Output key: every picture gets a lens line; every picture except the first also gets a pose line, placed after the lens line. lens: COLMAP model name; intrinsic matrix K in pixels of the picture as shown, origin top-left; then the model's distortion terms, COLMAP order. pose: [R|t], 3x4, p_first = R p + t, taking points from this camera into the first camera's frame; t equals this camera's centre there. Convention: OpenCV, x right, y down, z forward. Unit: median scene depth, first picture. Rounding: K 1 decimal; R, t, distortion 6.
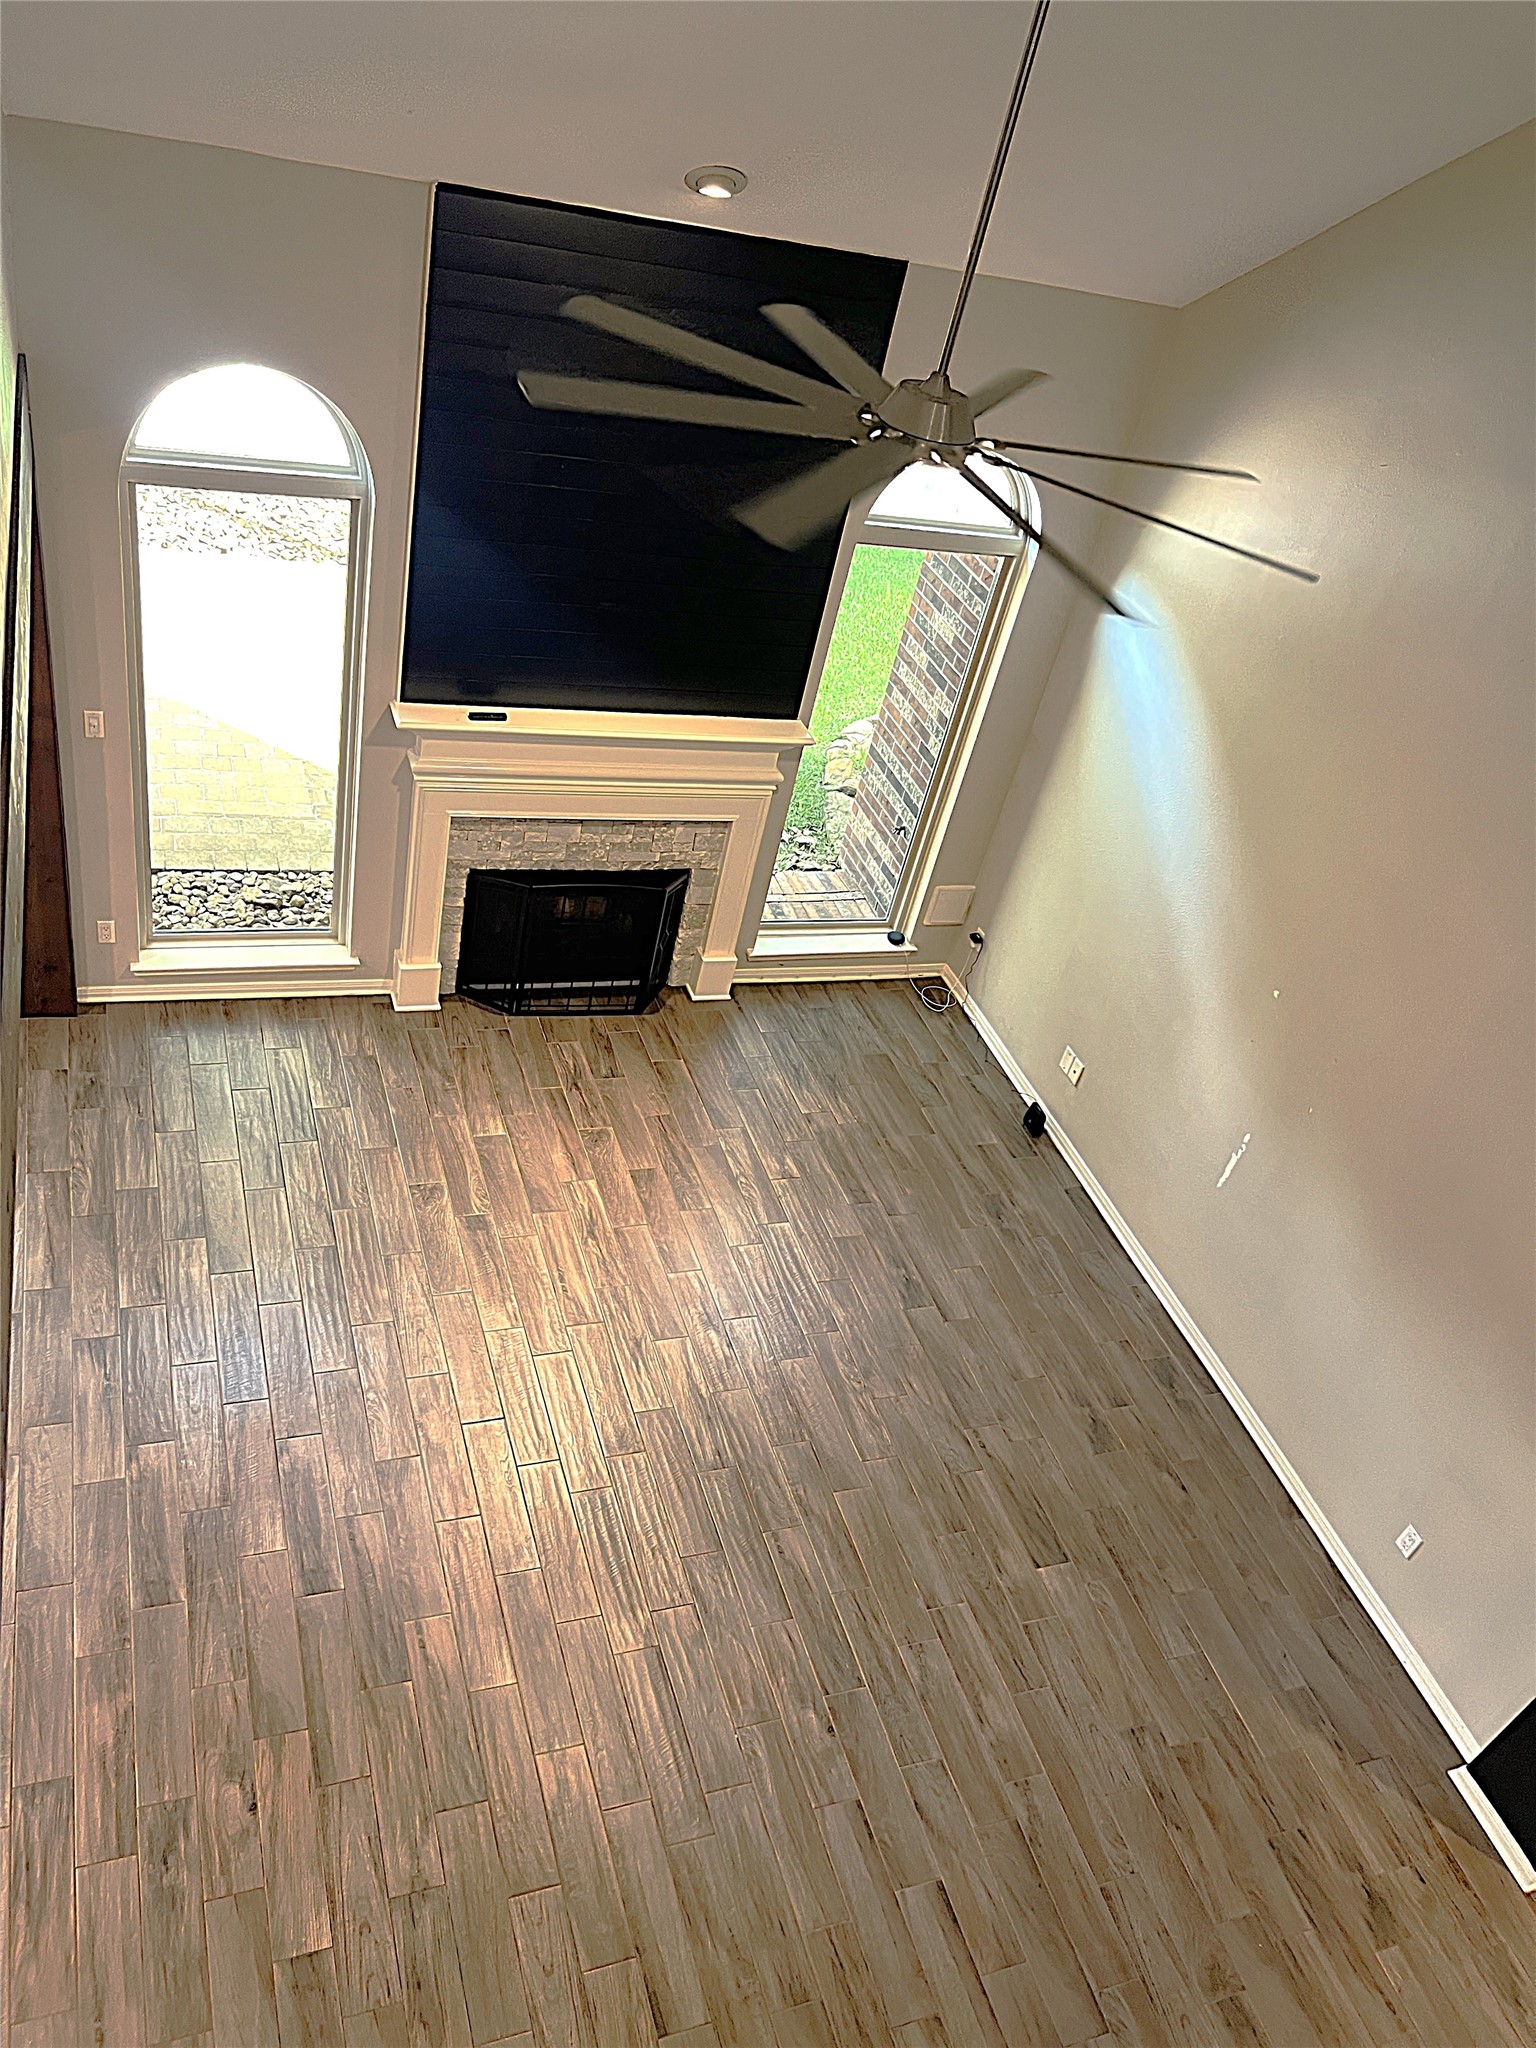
lens RADIAL K [[1537.5, 0, 775.1], [0, 1537.5, 1038.0], [0, 0, 1]] dist [0.045970, -0.056616]
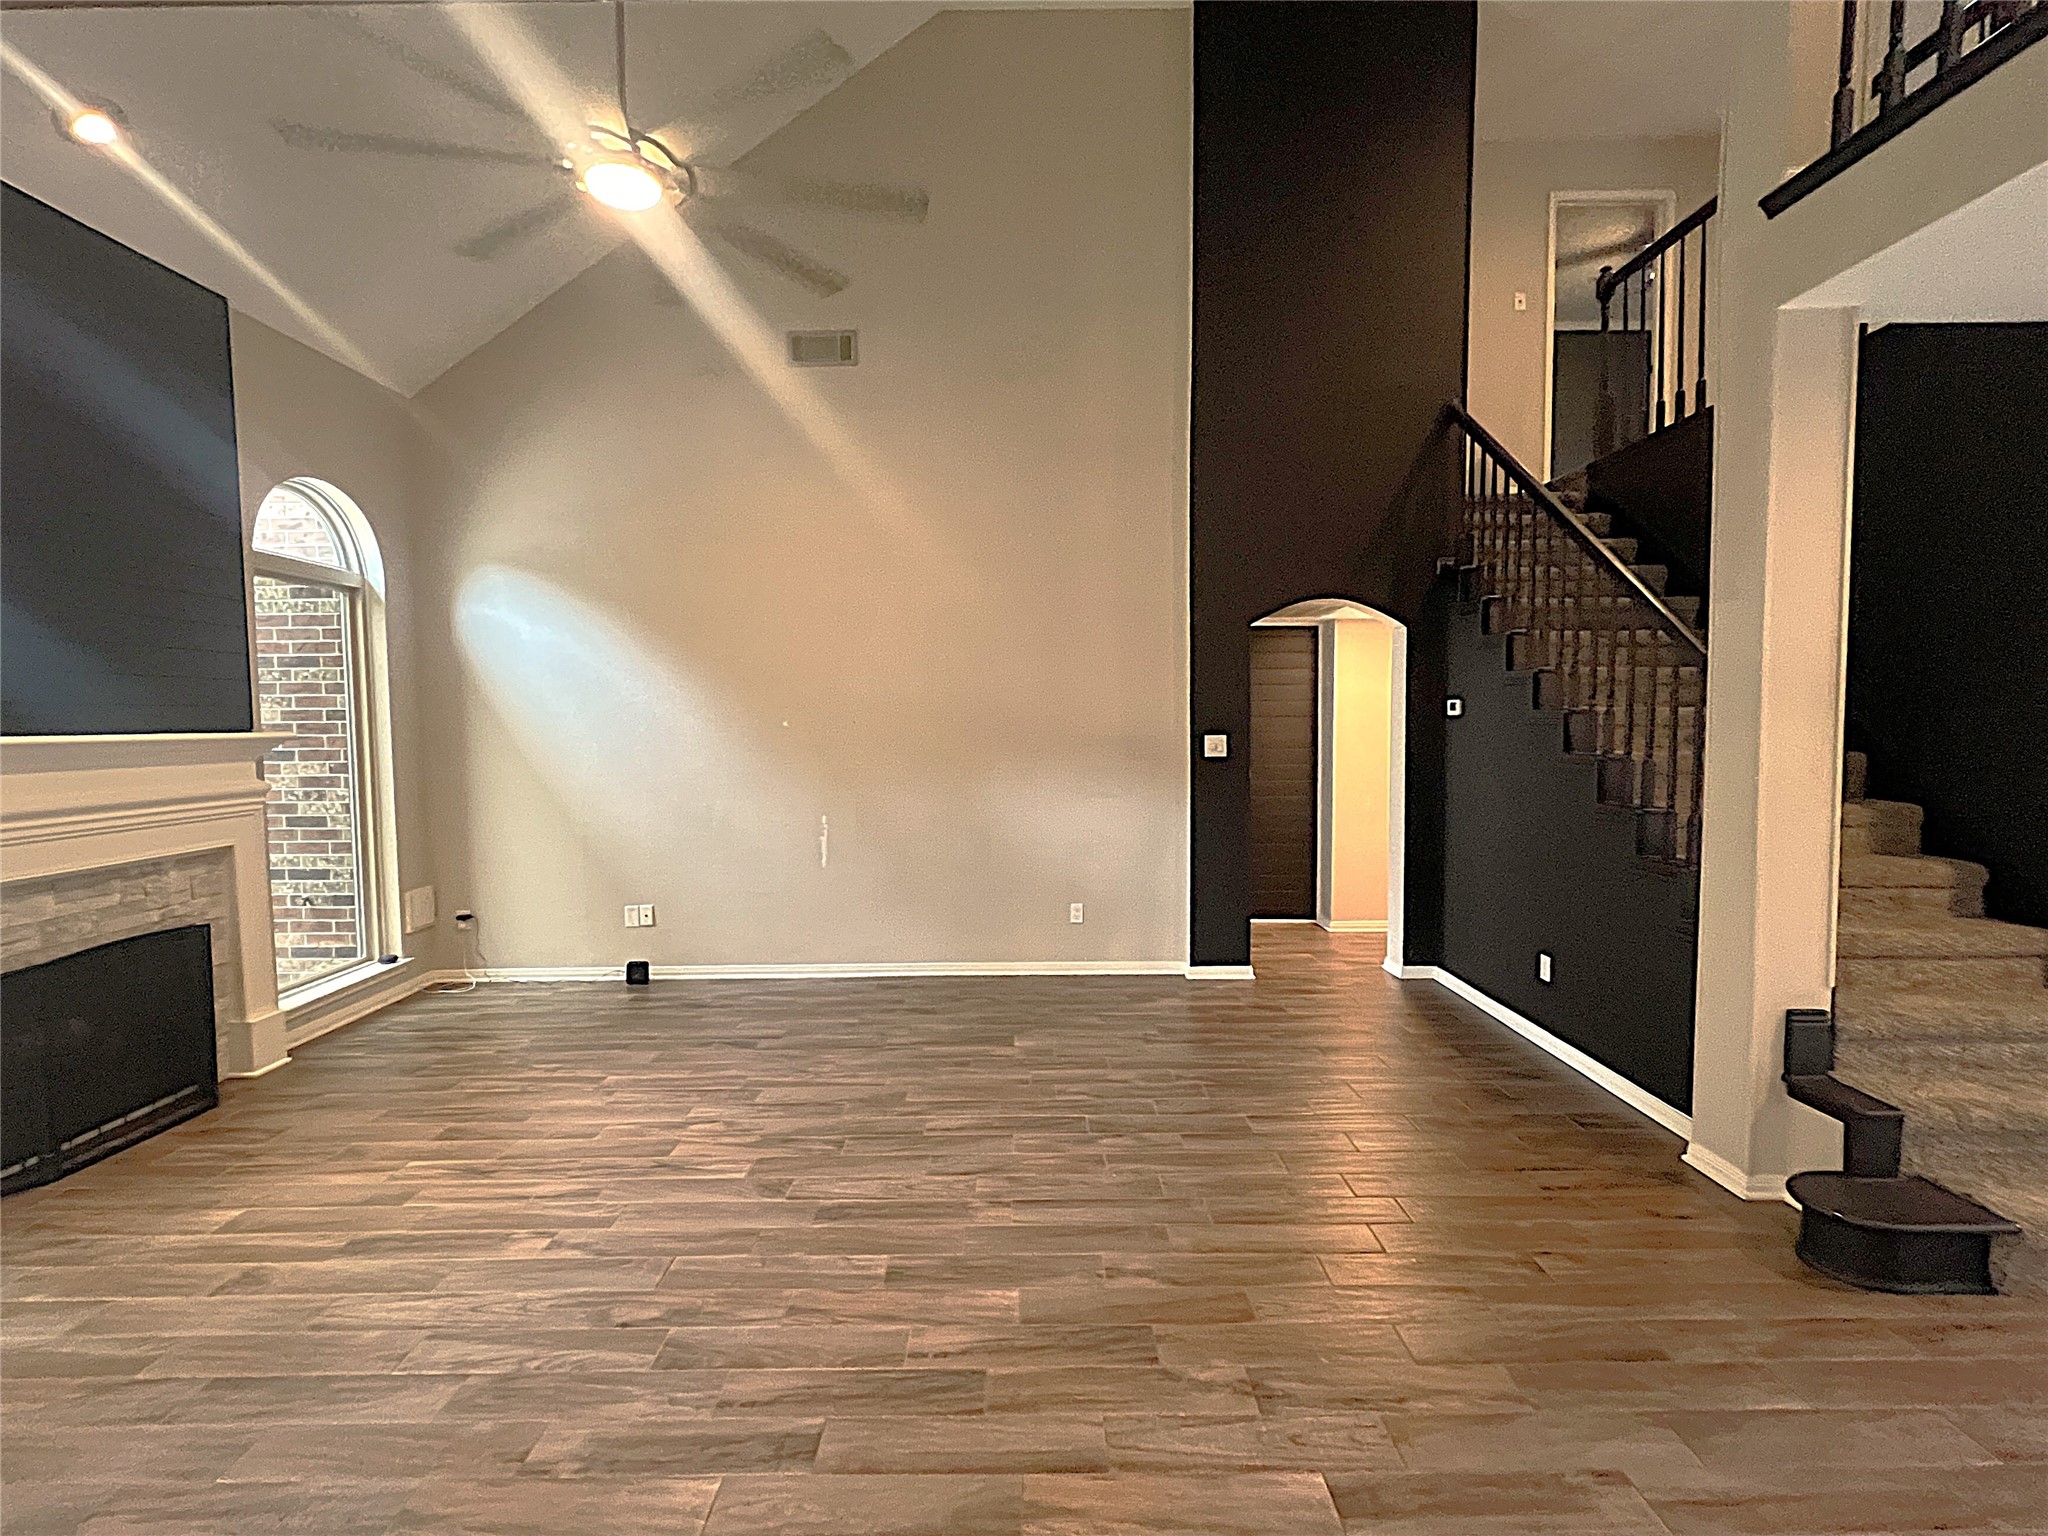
lens RADIAL K [[946.4, 0, 1014.5], [0, 946.4, 768.8], [0, 0, 1]] dist [-0.004072, 0.001109]
pose [[0.325322, -0.267097, 0.907097, -0.417892], [0.642962, 0.765882, -0.005076, 0.141846], [-0.693373, 0.584880, 0.420891, 0.444791]]
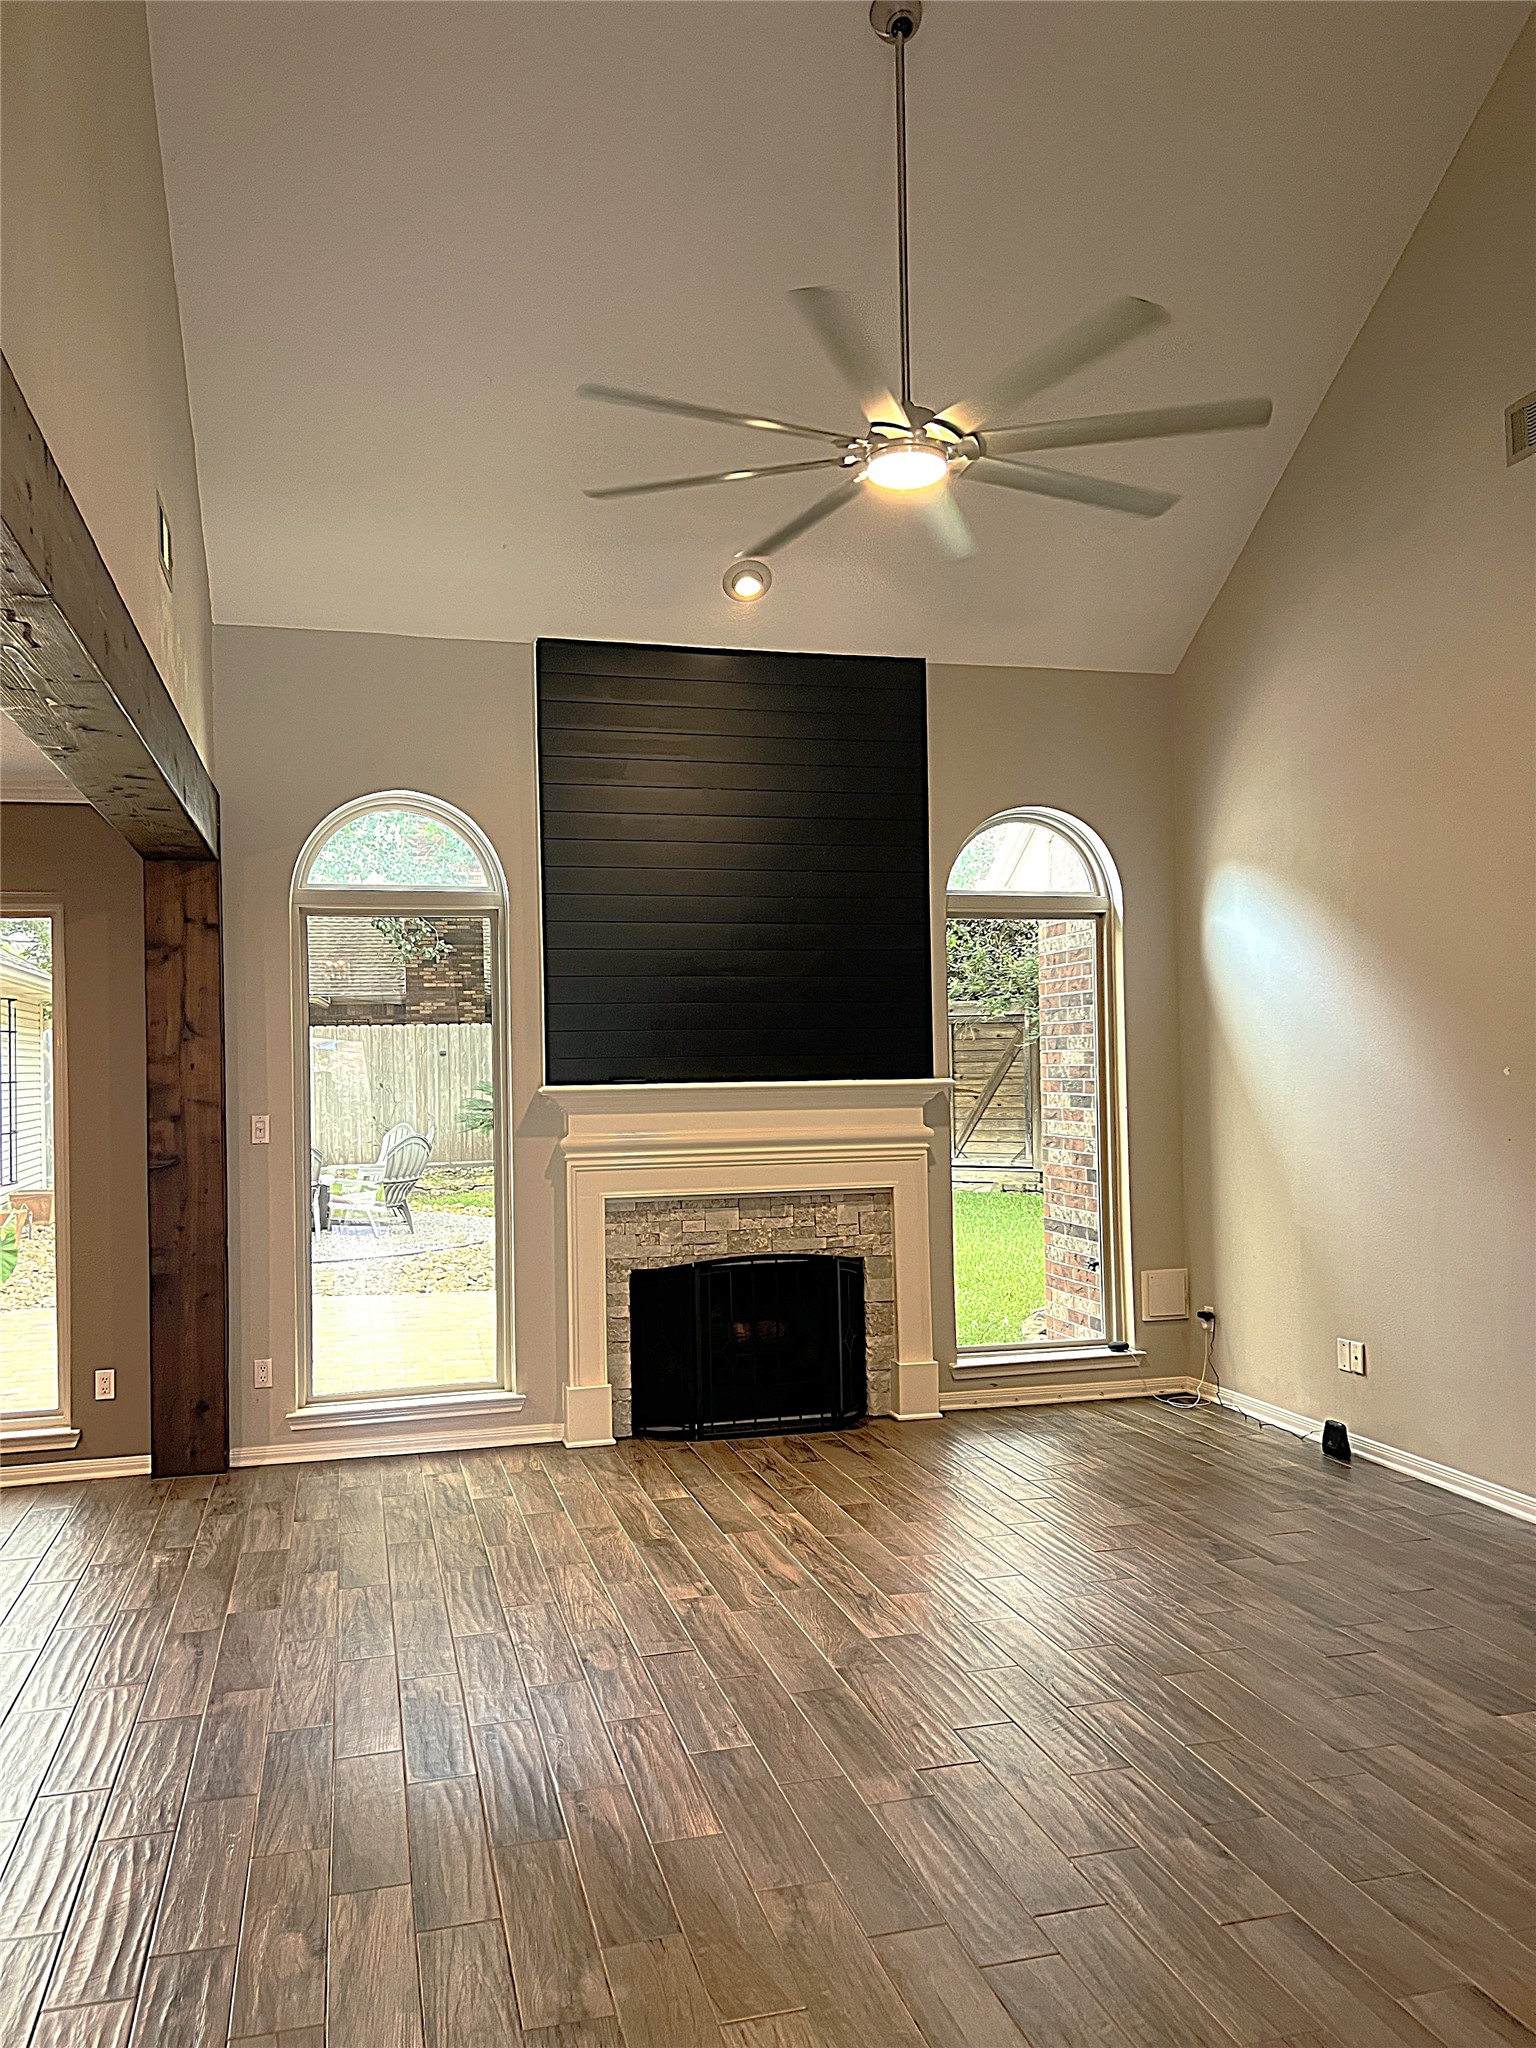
lens RADIAL K [[1537.5, 0, 759.0], [0, 1537.5, 1018.8], [0, 0, 1]] dist [0.045970, -0.056616]
pose [[0.969605, -0.233715, -0.072406, -0.016282], [0.132205, 0.749452, -0.648725, 0.430149], [0.205882, 0.619435, 0.757571, 0.208324]]
